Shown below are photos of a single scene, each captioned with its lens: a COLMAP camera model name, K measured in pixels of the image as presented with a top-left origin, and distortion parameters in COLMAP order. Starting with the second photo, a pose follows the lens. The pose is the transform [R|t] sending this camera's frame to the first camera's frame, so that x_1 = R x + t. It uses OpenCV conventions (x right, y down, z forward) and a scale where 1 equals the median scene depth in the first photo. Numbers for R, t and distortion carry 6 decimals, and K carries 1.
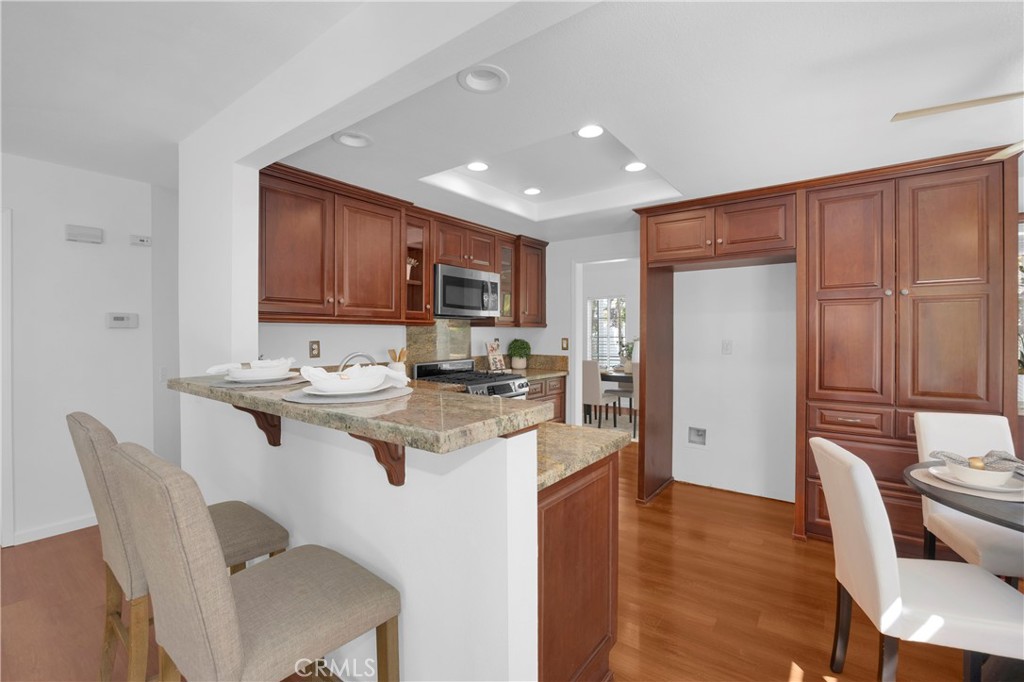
lens RADIAL K [[443.4, 0, 512.0], [0, 443.4, 341.0], [0, 0, 1]] dist [-0.019260, 0.000476]
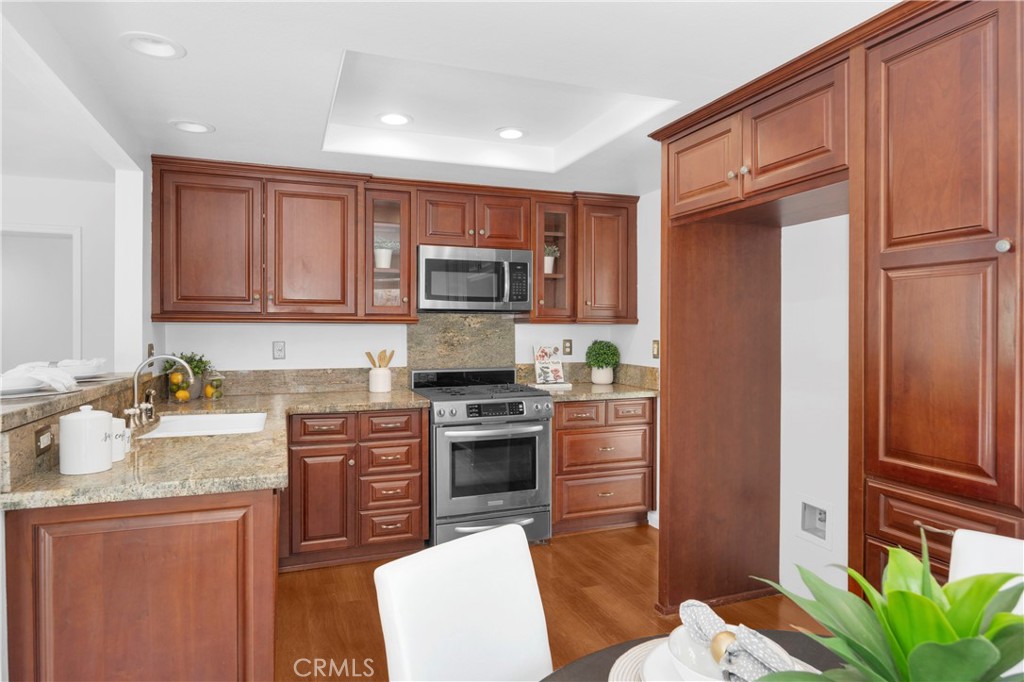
lens RADIAL K [[613.0, 0, 519.8], [0, 613.0, 335.5], [0, 0, 1]] dist [-0.006112, -0.000351]
pose [[0.842355, 0.006600, -0.538882, 0.589059], [-0.010079, 0.999943, -0.003509, -0.011259], [0.538828, 0.008388, 0.842374, 0.179090]]
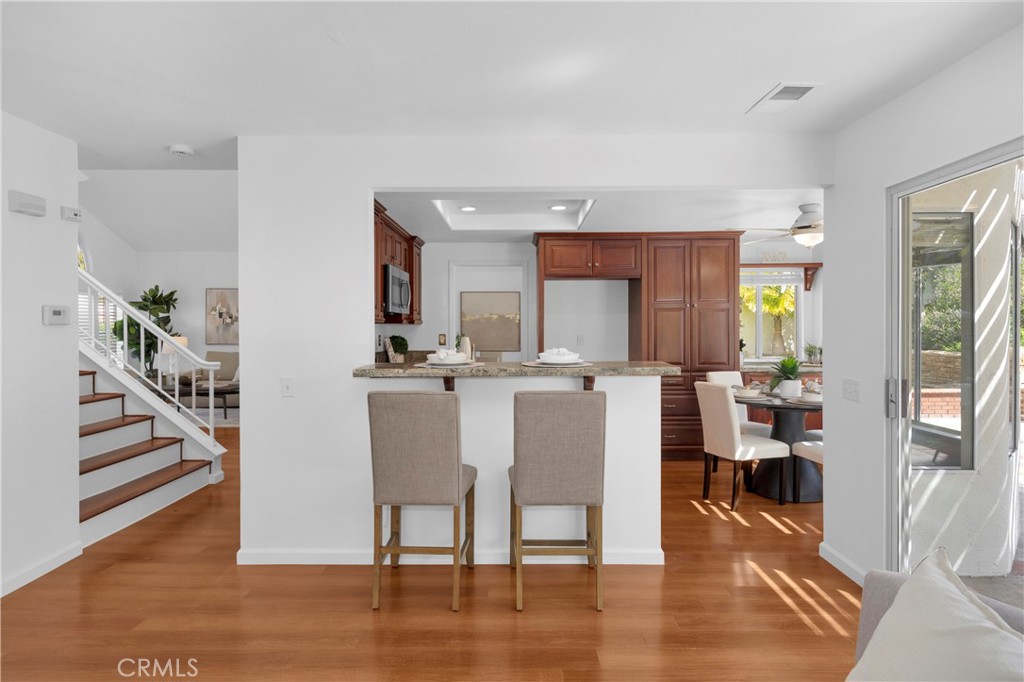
lens RADIAL K [[576.8, 0, 528.2], [0, 576.8, 335.9], [0, 0, 1]] dist [-0.000505, 0.000286]
pose [[0.788331, -0.009875, 0.615172, -0.771815], [0.012843, 0.999917, -0.000407, 0.001339], [-0.615118, 0.008222, 0.788393, -0.299213]]
